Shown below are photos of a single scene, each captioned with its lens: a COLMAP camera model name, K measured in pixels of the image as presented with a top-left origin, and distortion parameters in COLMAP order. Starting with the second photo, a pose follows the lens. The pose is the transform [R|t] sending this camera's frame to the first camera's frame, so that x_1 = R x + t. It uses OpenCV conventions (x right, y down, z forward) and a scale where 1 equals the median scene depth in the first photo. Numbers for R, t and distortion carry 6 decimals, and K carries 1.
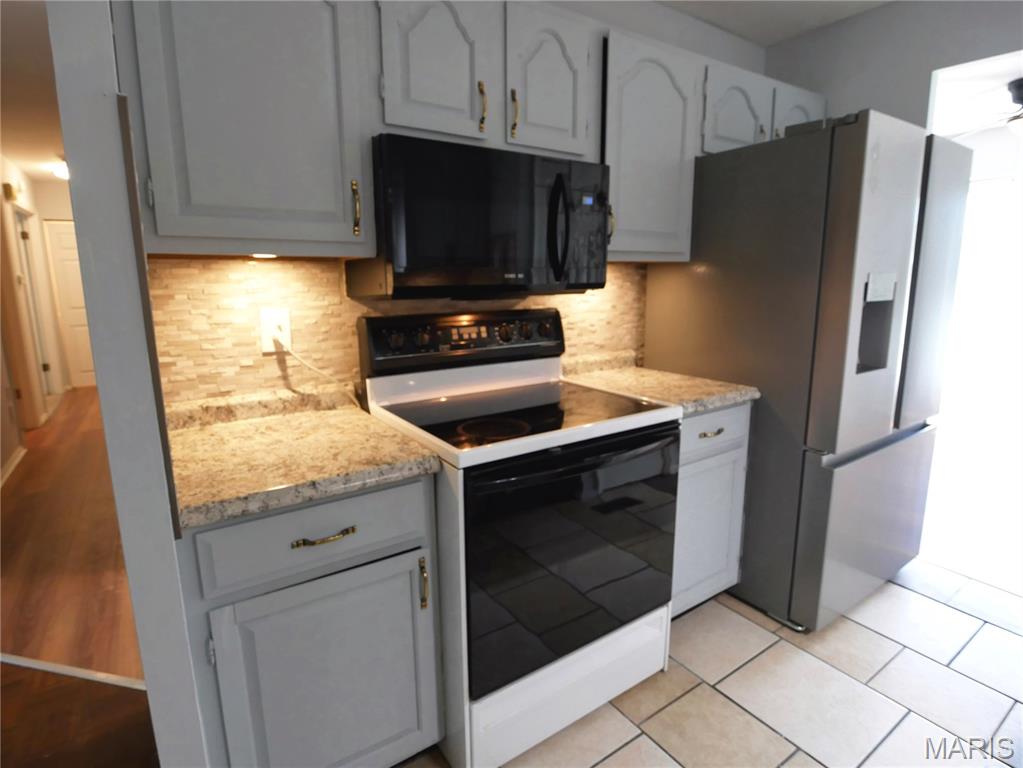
lens RADIAL K [[533.7, 0, 510.2], [0, 533.7, 379.0], [0, 0, 1]] dist [-0.005456, -0.000120]
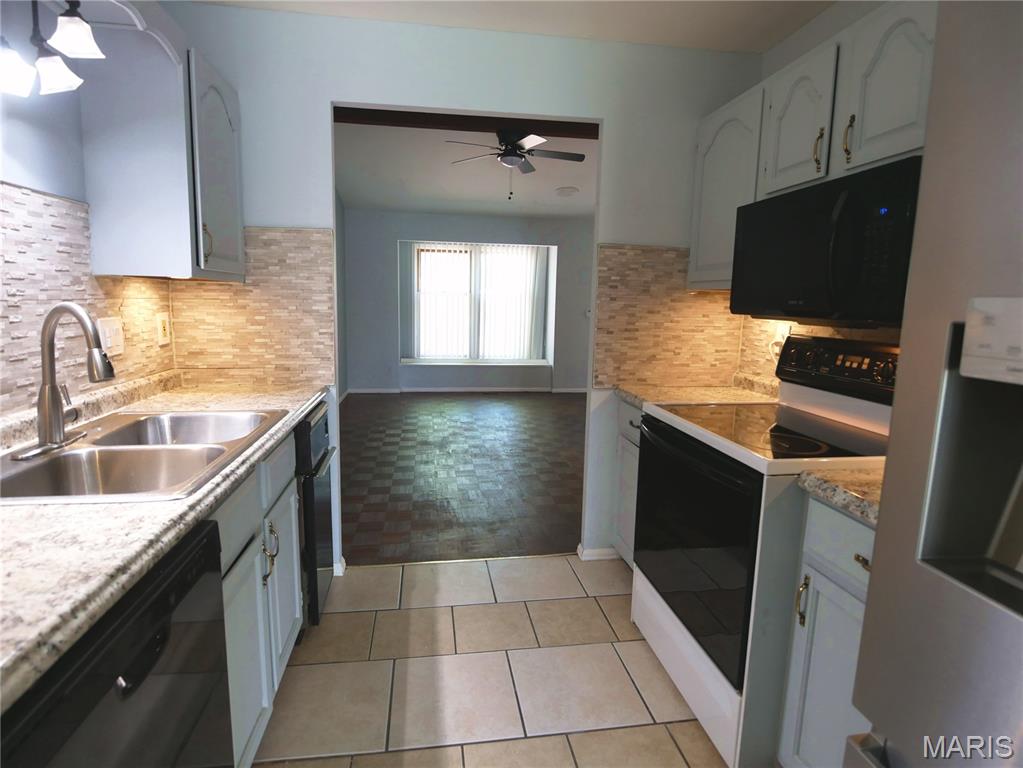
lens RADIAL K [[545.6, 0, 512.0], [0, 545.6, 382.7], [0, 0, 1]] dist [-0.001071, -0.004302]
pose [[-0.428321, 0.132454, -0.893866, 1.263511], [-0.189213, 0.954123, 0.232050, -0.190058], [0.883595, 0.268523, -0.383609, 0.981662]]
